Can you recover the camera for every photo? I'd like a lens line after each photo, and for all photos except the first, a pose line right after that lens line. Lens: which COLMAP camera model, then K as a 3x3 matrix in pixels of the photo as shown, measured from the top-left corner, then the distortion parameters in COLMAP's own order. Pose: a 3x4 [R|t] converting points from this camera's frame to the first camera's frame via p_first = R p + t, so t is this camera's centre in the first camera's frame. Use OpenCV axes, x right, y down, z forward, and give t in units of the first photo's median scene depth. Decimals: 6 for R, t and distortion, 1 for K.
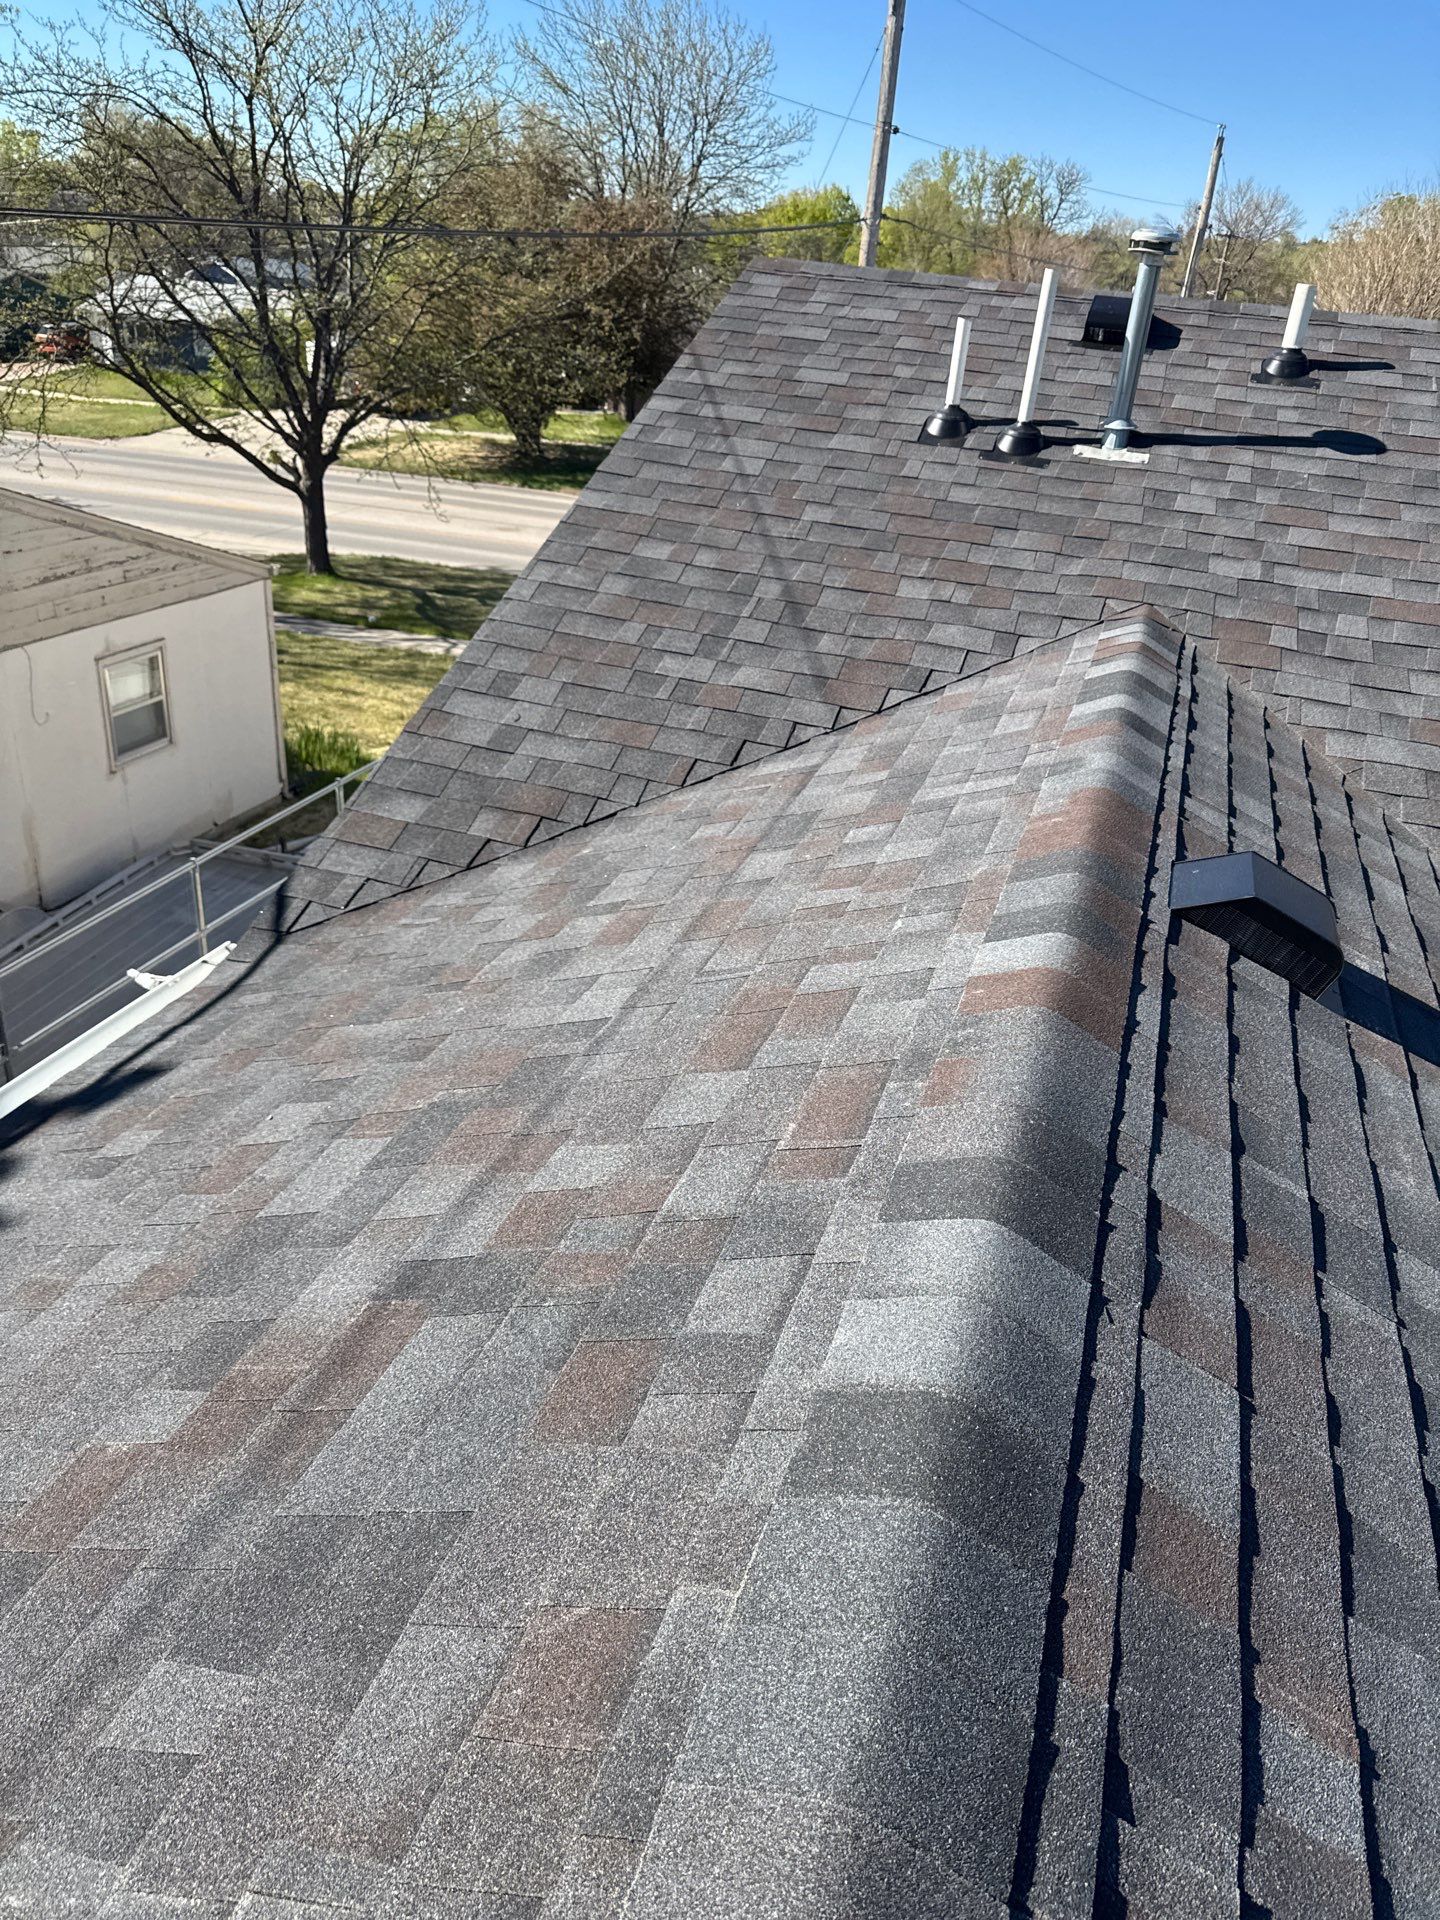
lens RADIAL K [[1367.0, 0, 712.0], [0, 1367.0, 974.7], [0, 0, 1]] dist [0.088162, -0.121263]
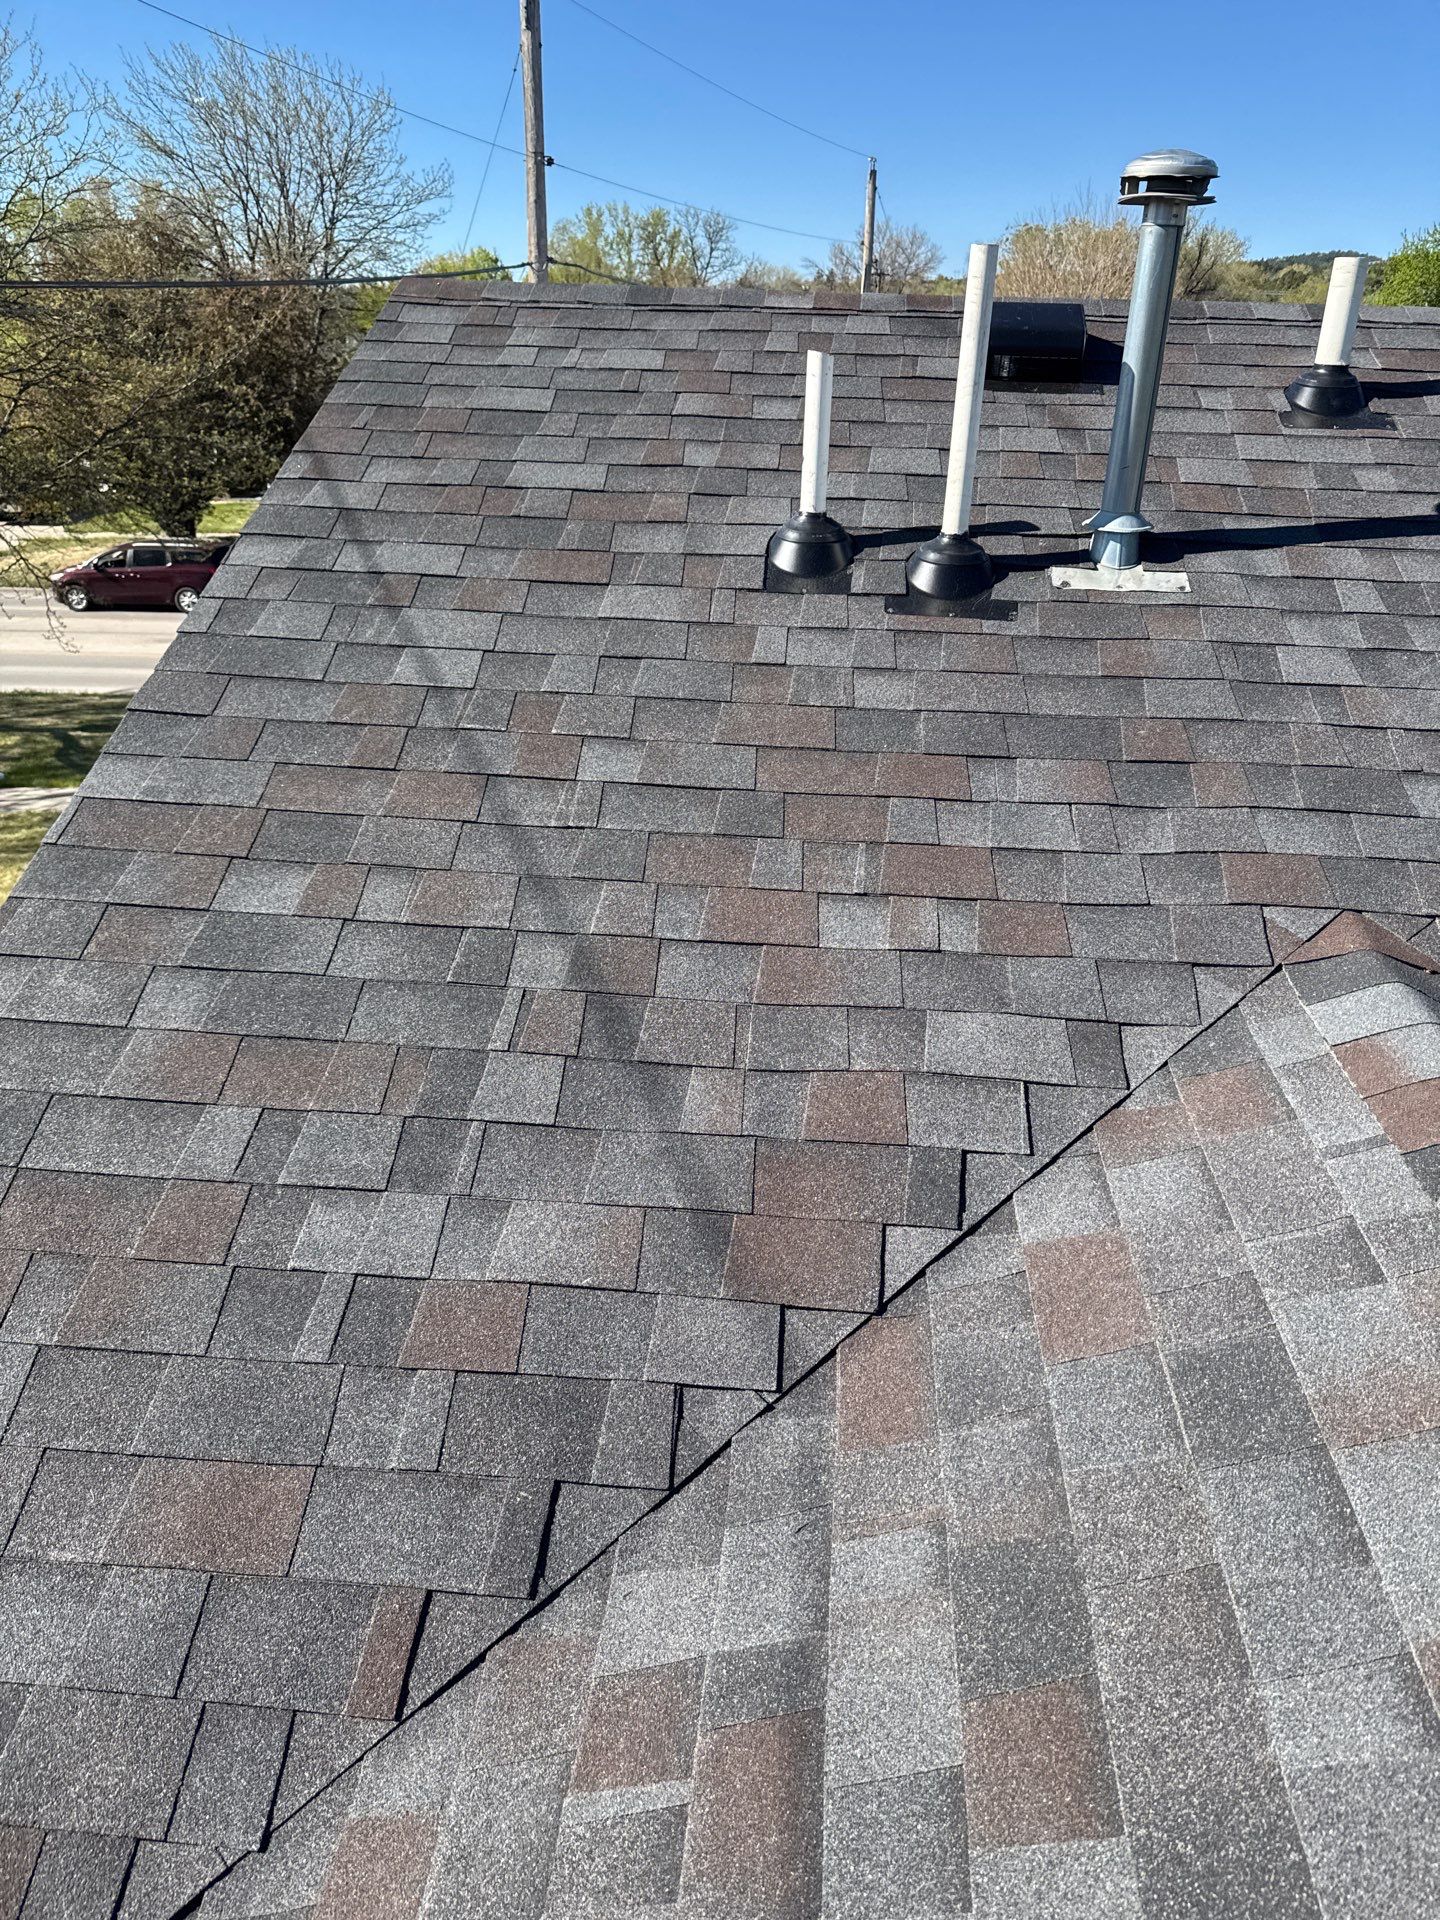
lens RADIAL K [[1341.8, 0, 719.0], [0, 1341.8, 977.2], [0, 0, 1]] dist [0.125836, -0.166653]
pose [[0.972492, -0.147962, 0.179907, 0.015686], [0.153244, 0.988063, -0.015745, -0.221803], [-0.175430, 0.042881, 0.983558, 0.475546]]
